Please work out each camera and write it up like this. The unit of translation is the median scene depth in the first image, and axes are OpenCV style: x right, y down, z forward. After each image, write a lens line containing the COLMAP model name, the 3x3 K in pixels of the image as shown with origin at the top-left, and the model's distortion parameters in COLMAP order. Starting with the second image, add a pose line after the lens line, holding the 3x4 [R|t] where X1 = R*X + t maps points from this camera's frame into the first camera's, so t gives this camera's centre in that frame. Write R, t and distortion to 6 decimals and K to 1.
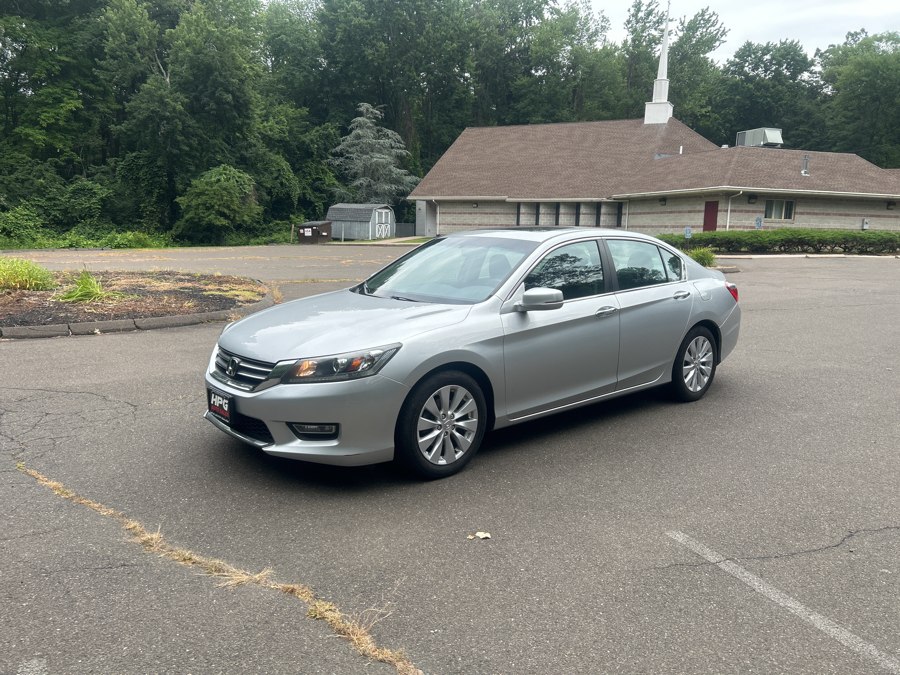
lens RADIAL K [[673.0, 0, 450.0], [0, 673.0, 337.5], [0, 0, 1]] dist [0.001377, -0.008742]
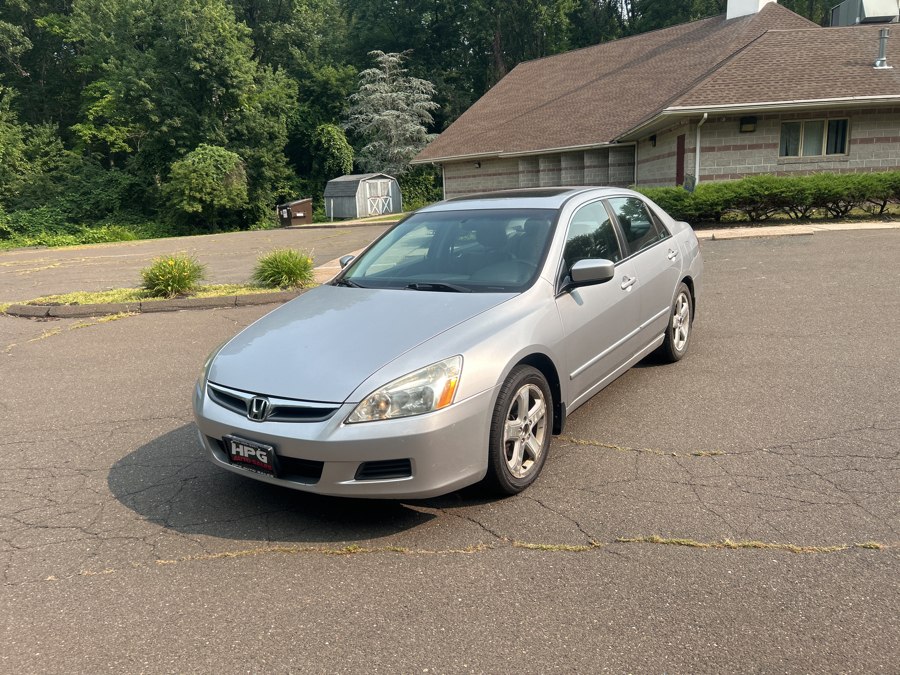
lens RADIAL K [[673.0, 0, 450.0], [0, 673.0, 337.5], [0, 0, 1]] dist [0.001377, -0.008742]
pose [[0.923177, 0.016240, -0.384033, 0.333612], [0.006339, 0.998328, 0.057455, -0.047199], [0.384324, -0.055476, 0.921530, 0.286796]]
